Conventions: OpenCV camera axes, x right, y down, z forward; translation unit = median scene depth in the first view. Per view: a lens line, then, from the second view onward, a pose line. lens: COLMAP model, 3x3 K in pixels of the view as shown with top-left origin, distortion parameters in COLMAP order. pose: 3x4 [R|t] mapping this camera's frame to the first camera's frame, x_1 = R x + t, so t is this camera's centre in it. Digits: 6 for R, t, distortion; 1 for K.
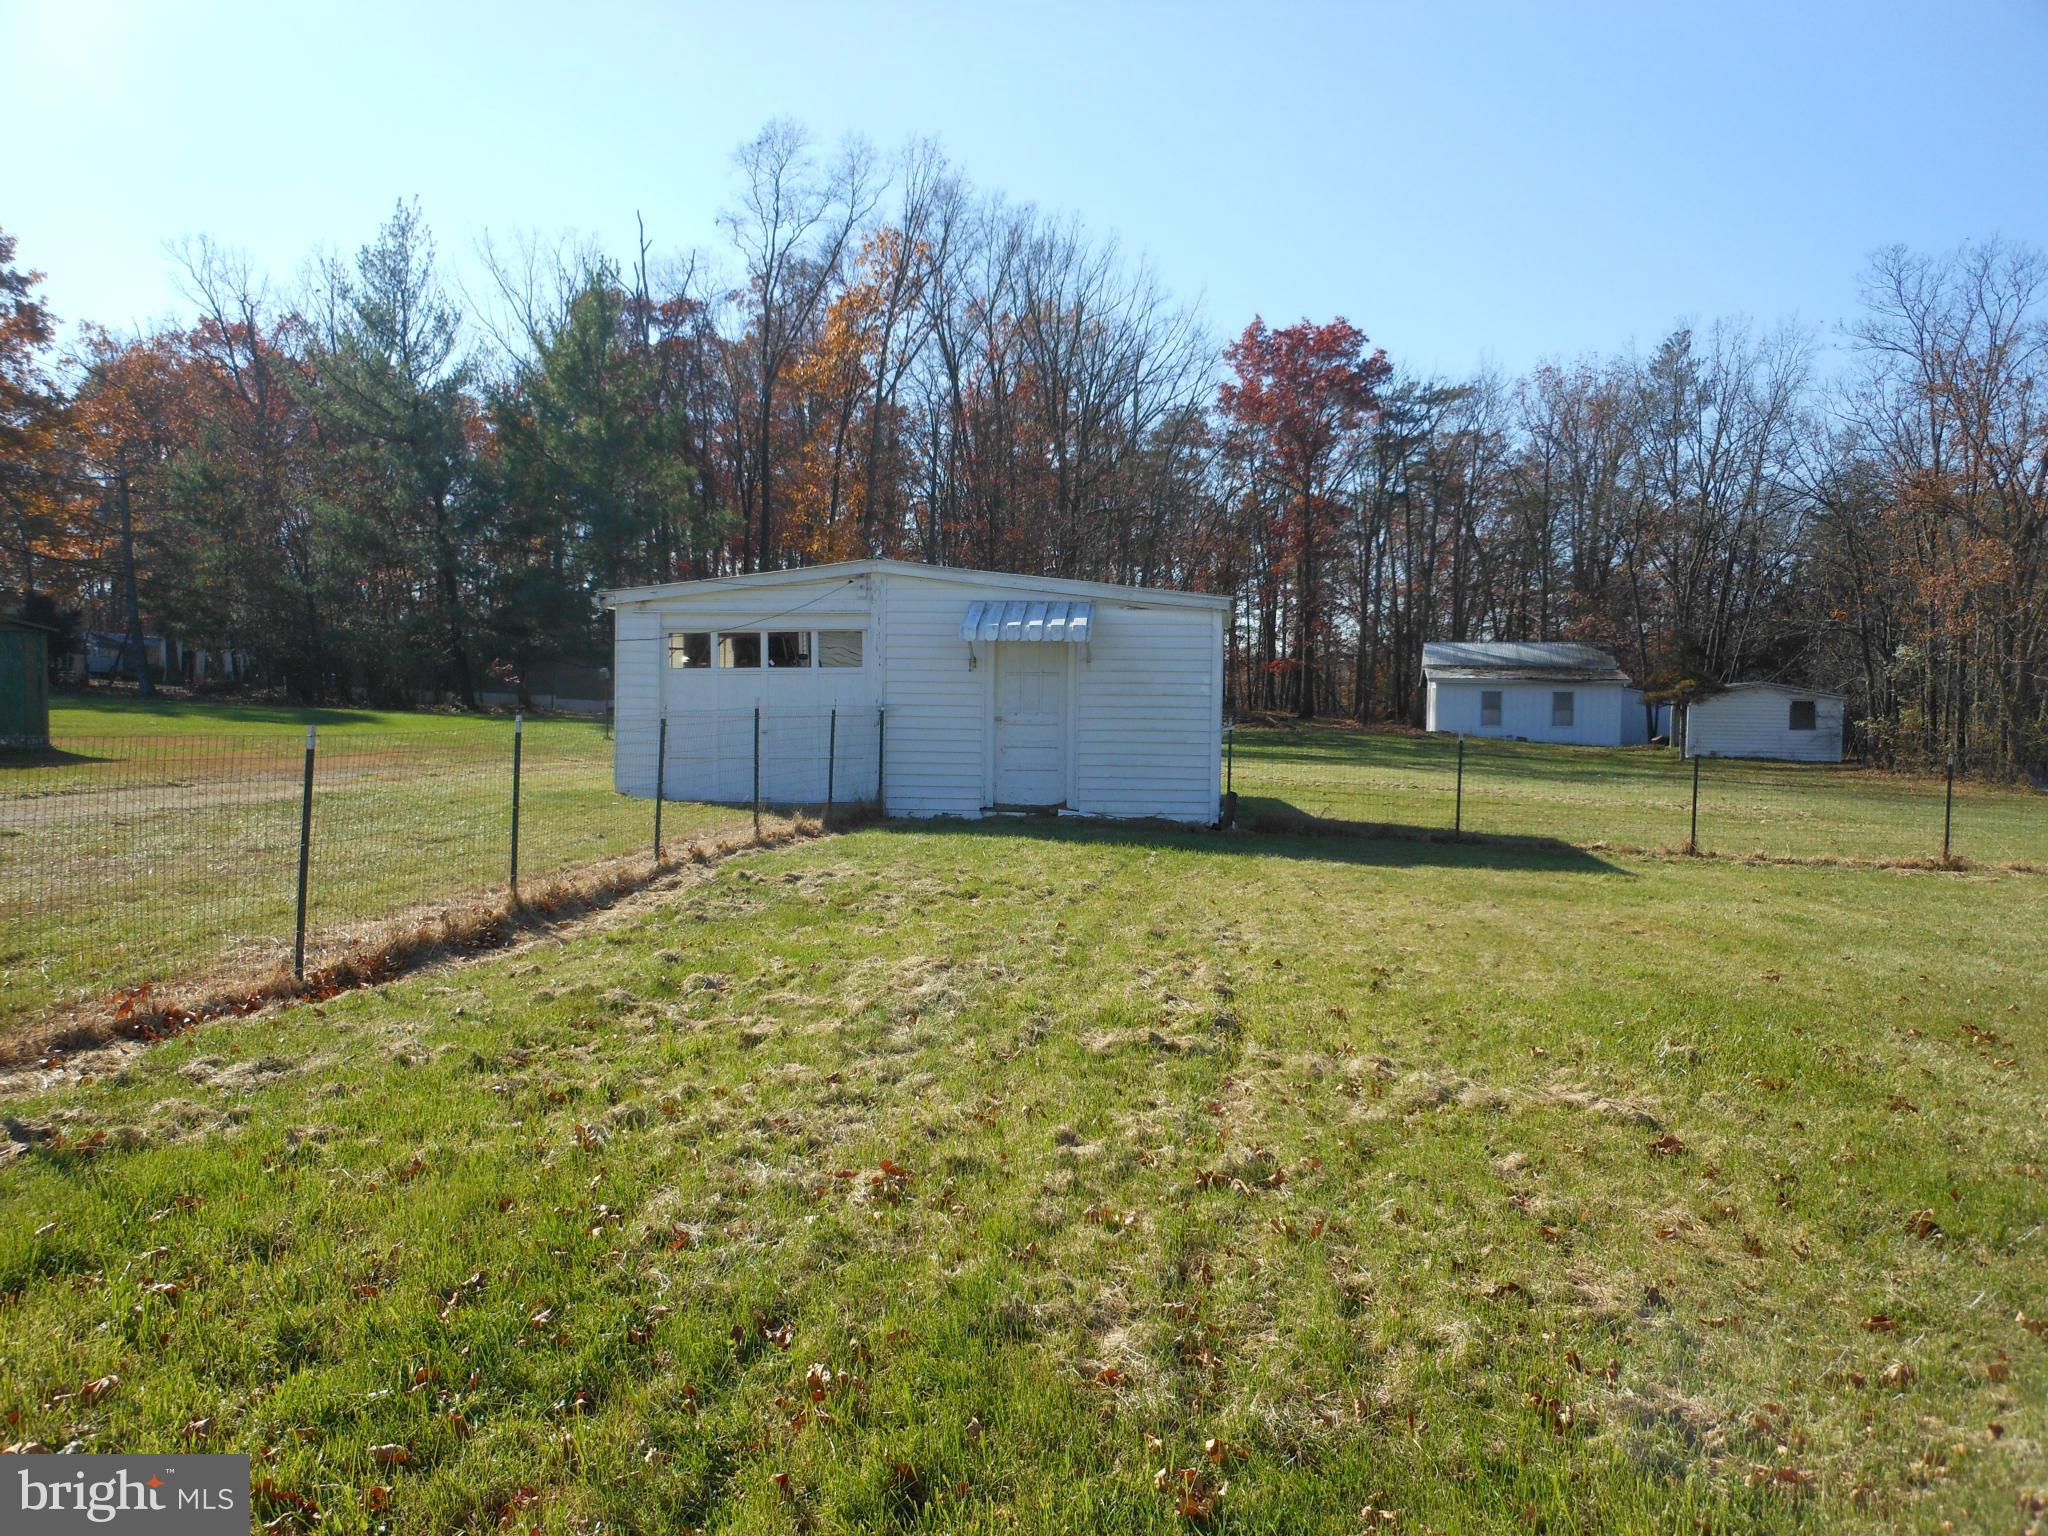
lens RADIAL K [[1643.6, 0, 1024.0], [0, 1643.6, 768.0], [0, 0, 1]] dist [0.005892, 0.007085]
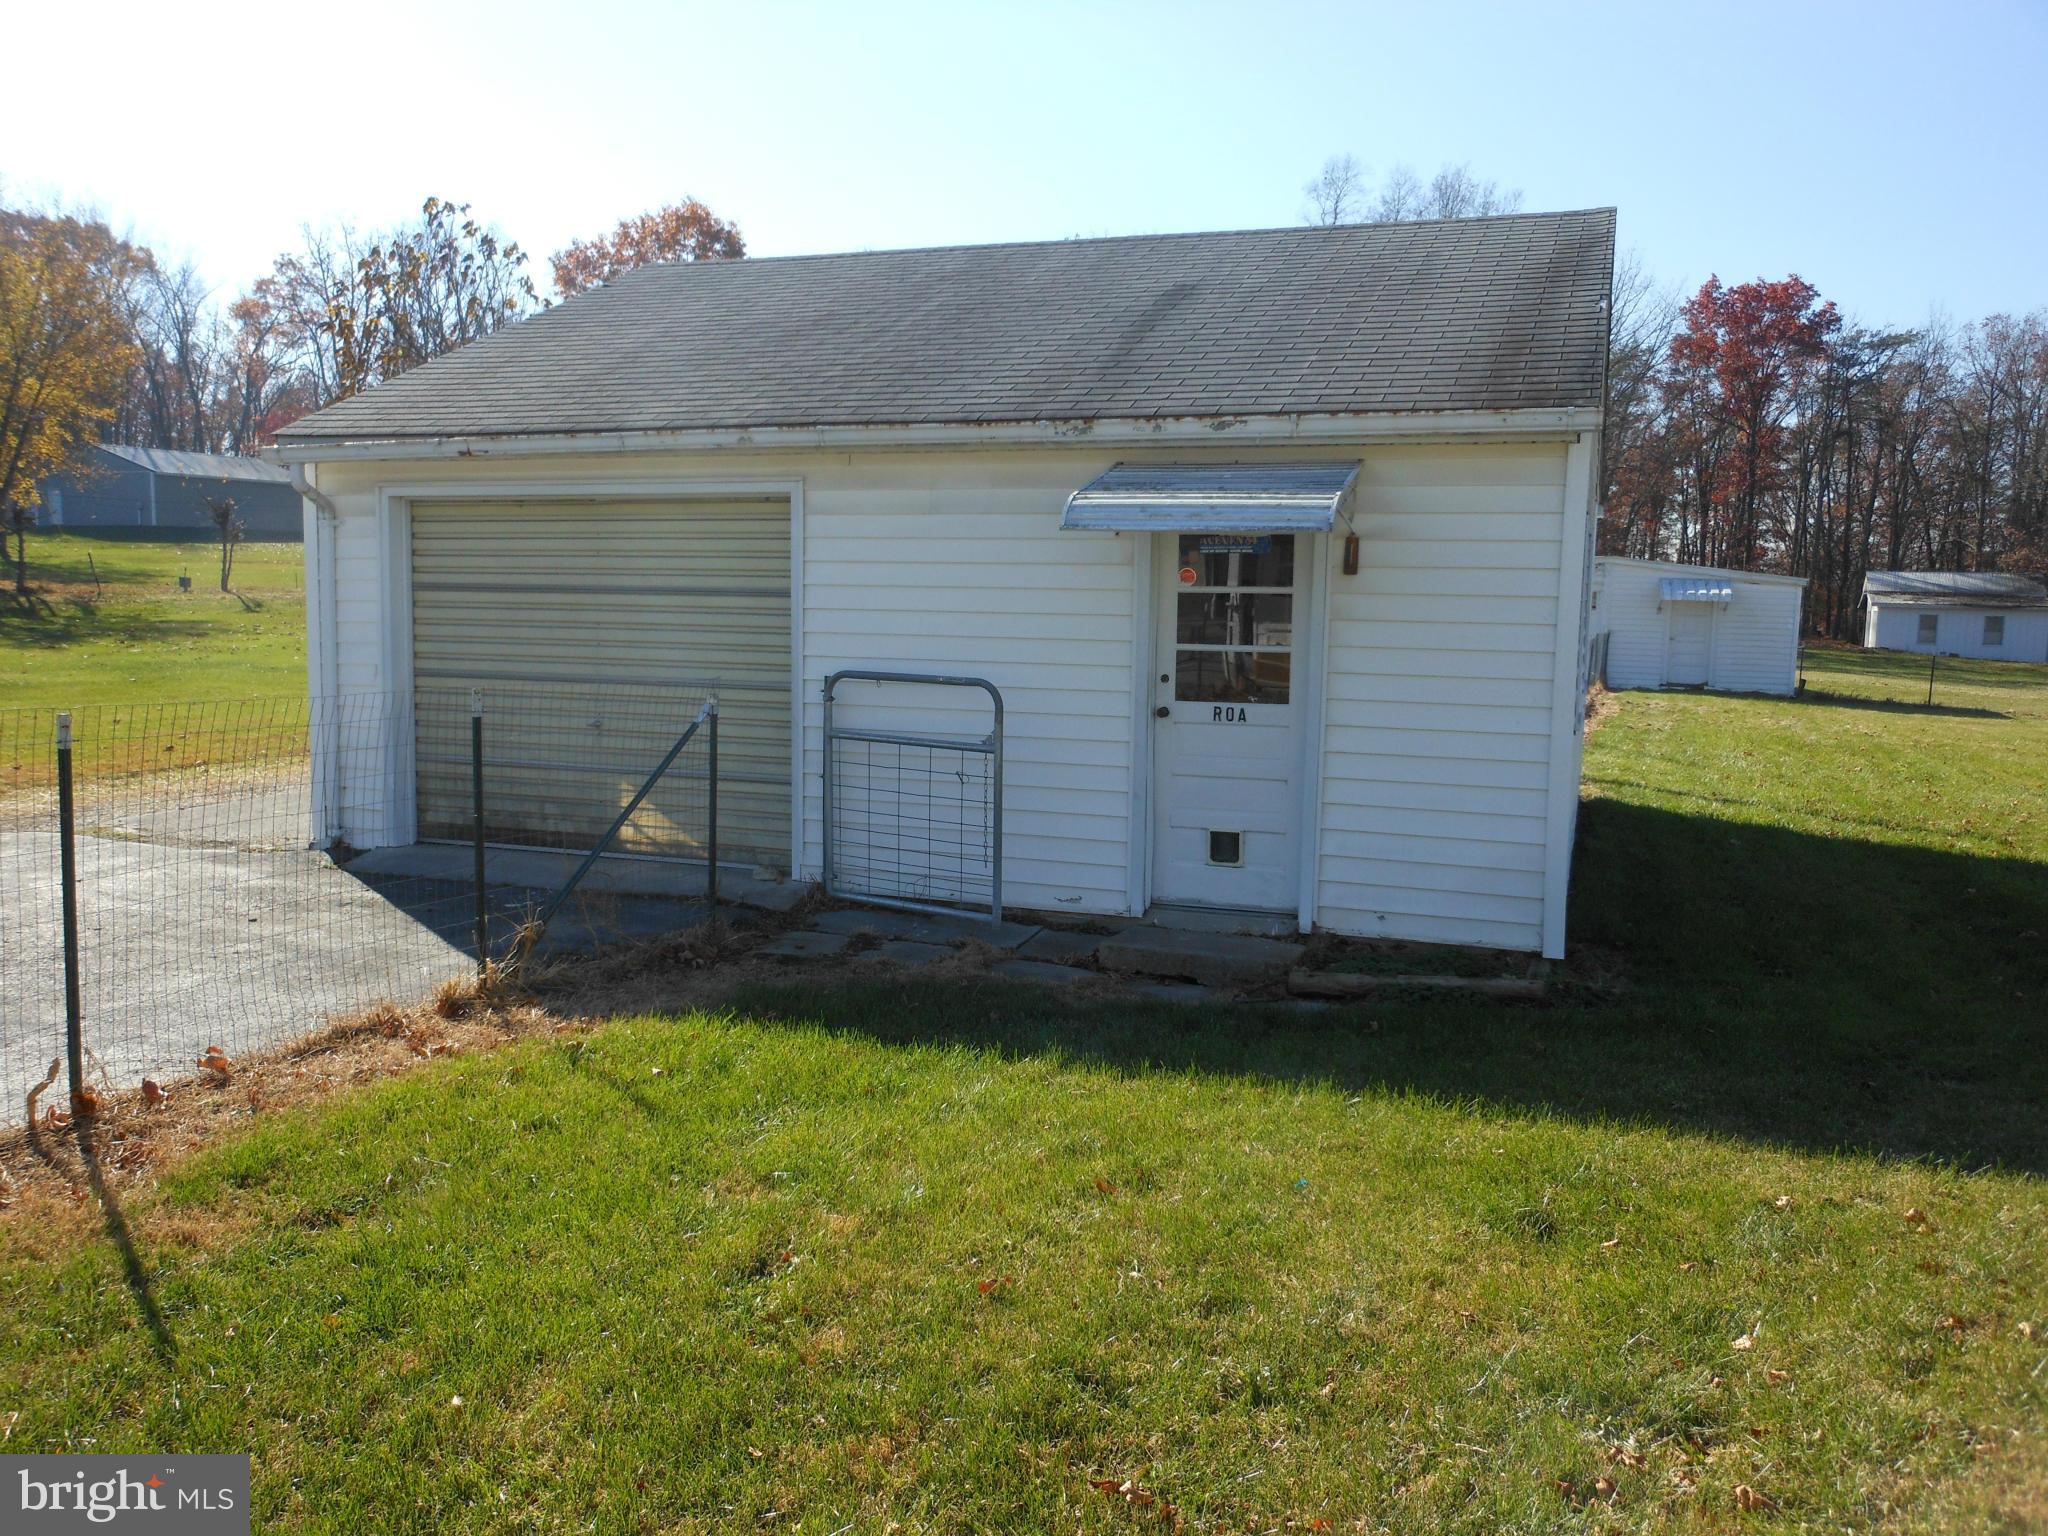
lens RADIAL K [[1643.6, 0, 1024.0], [0, 1643.6, 768.0], [0, 0, 1]] dist [0.005892, 0.007085]
pose [[0.977113, 0.031379, -0.210395, -0.081055], [-0.019272, 0.998051, 0.059351, 0.004965], [0.211848, -0.053938, 0.975813, -0.247352]]
